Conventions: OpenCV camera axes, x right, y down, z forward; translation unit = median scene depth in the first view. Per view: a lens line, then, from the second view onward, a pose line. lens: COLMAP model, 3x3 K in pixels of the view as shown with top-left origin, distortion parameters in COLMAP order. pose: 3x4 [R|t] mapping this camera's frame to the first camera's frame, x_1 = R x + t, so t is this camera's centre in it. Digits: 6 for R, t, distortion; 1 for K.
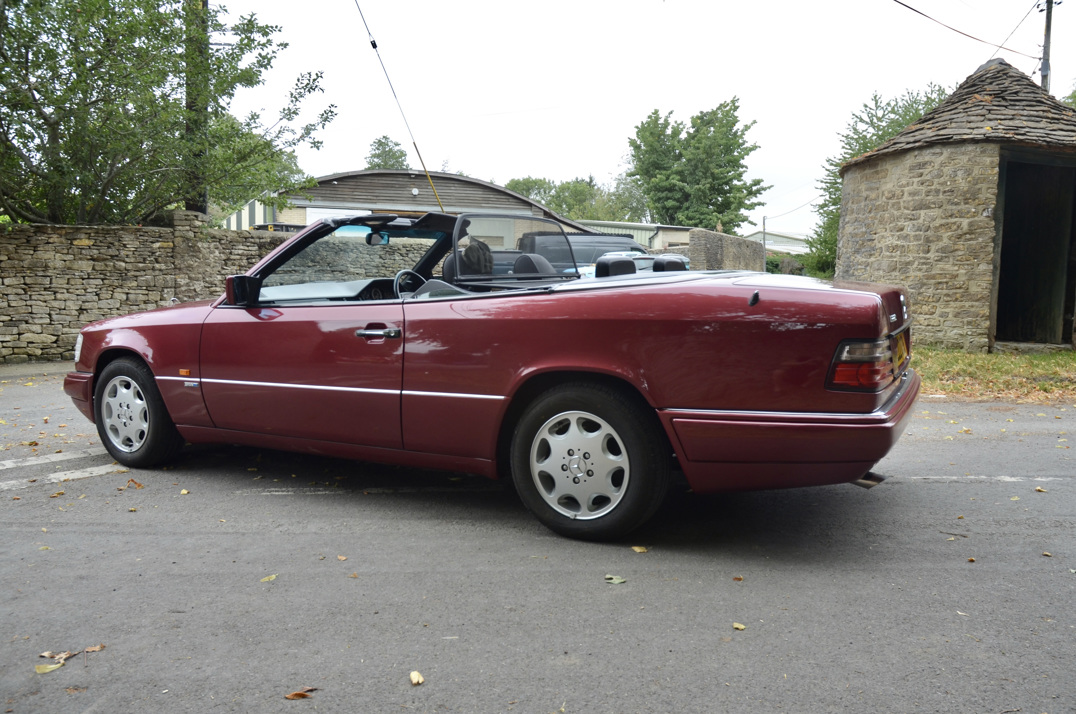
lens RADIAL K [[838.6, 0, 504.6], [0, 838.6, 355.1], [0, 0, 1]] dist [-0.117514, 0.078294]
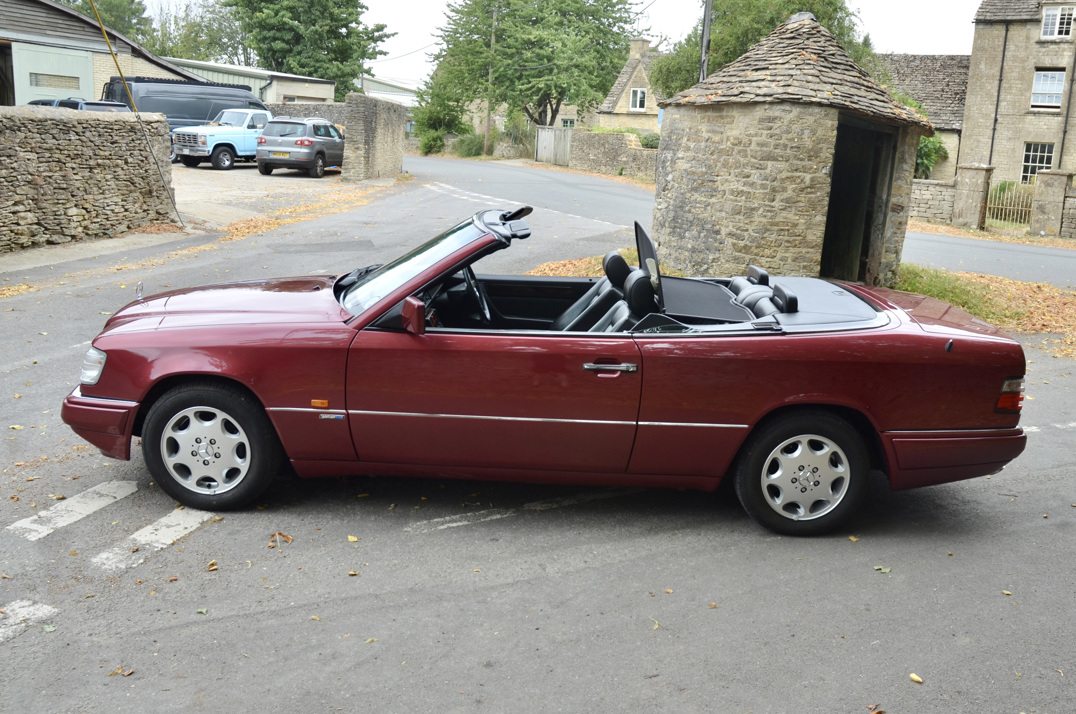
lens RADIAL K [[986.8, 0, 533.5], [0, 986.8, 351.3], [0, 0, 1]] dist [-0.086730, 0.000000]
pose [[0.868691, -0.059778, 0.491733, -0.424601], [-0.012043, 0.989850, 0.141607, -0.110550], [-0.495207, -0.128935, 0.859154, 0.004094]]
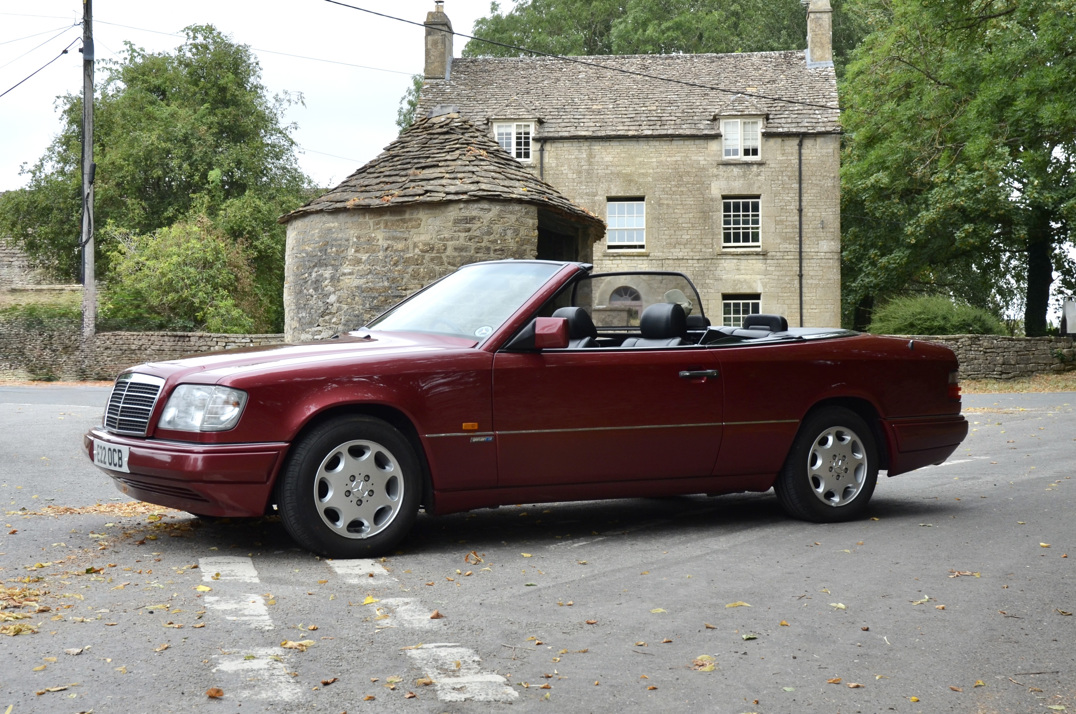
lens RADIAL K [[1622.2, 0, 473.1], [0, 1622.2, 381.5], [0, 0, 1]] dist [0.021646, 0.000000]
pose [[0.492160, -0.002684, 0.870501, -1.135856], [0.070581, 0.996826, -0.036832, 0.022344], [-0.867639, 0.079568, 0.490787, 0.093782]]
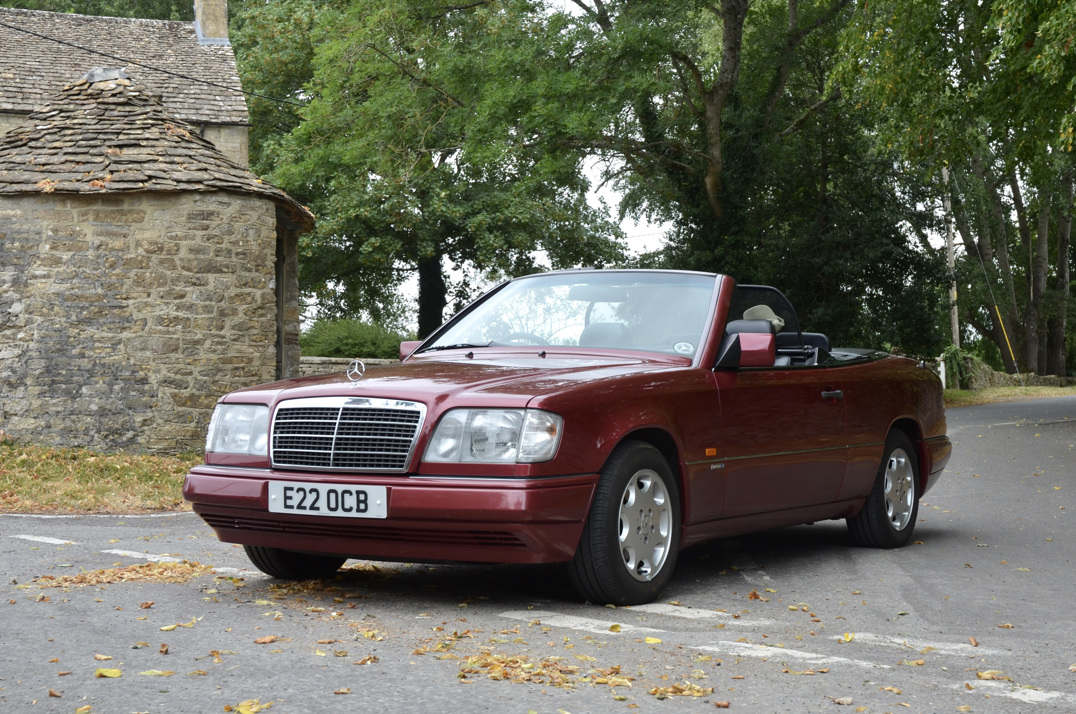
lens RADIAL K [[1971.1, 0, 524.9], [0, 1971.1, 401.1], [0, 0, 1]] dist [0.182032, 0.000000]
pose [[0.000839, 0.005156, 0.999986, -1.381140], [0.091049, 0.995833, -0.005211, -0.022043], [-0.995846, 0.091052, 0.000366, 0.729728]]
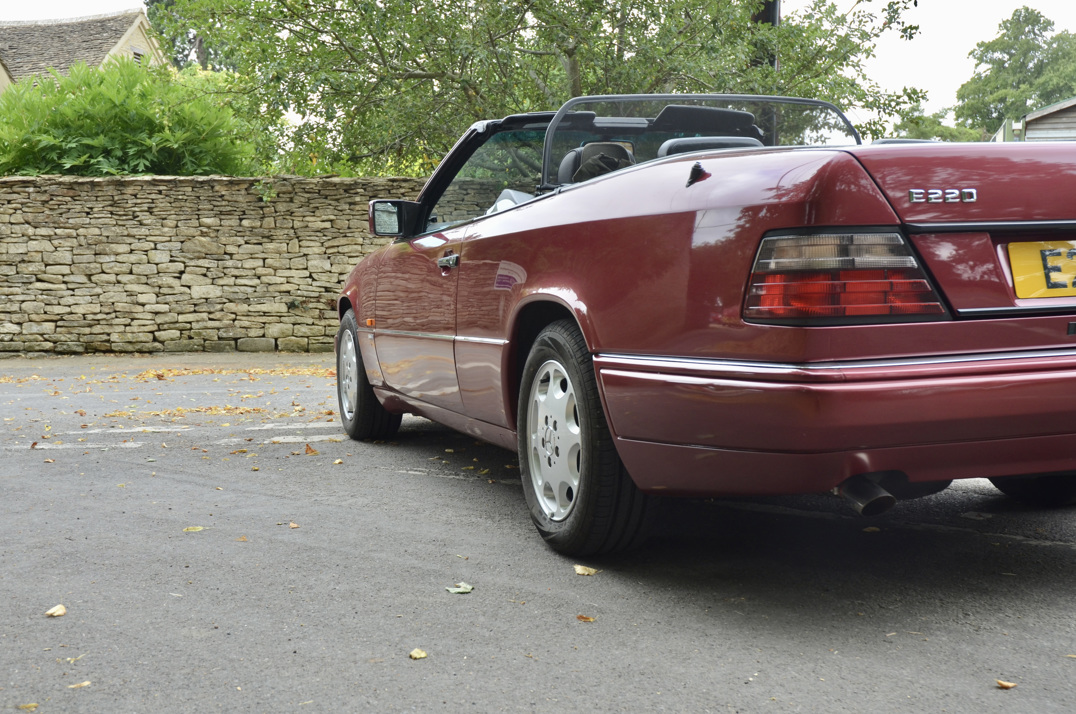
lens RADIAL K [[1257.6, 0, 514.0], [0, 1257.6, 359.7], [0, 0, 1]] dist [-0.028098, 0.000000]
pose [[0.752607, 0.034990, -0.657540, 0.334975], [-0.047007, 0.998894, -0.000648, 0.031776], [0.656790, 0.031396, 0.753419, 0.094744]]
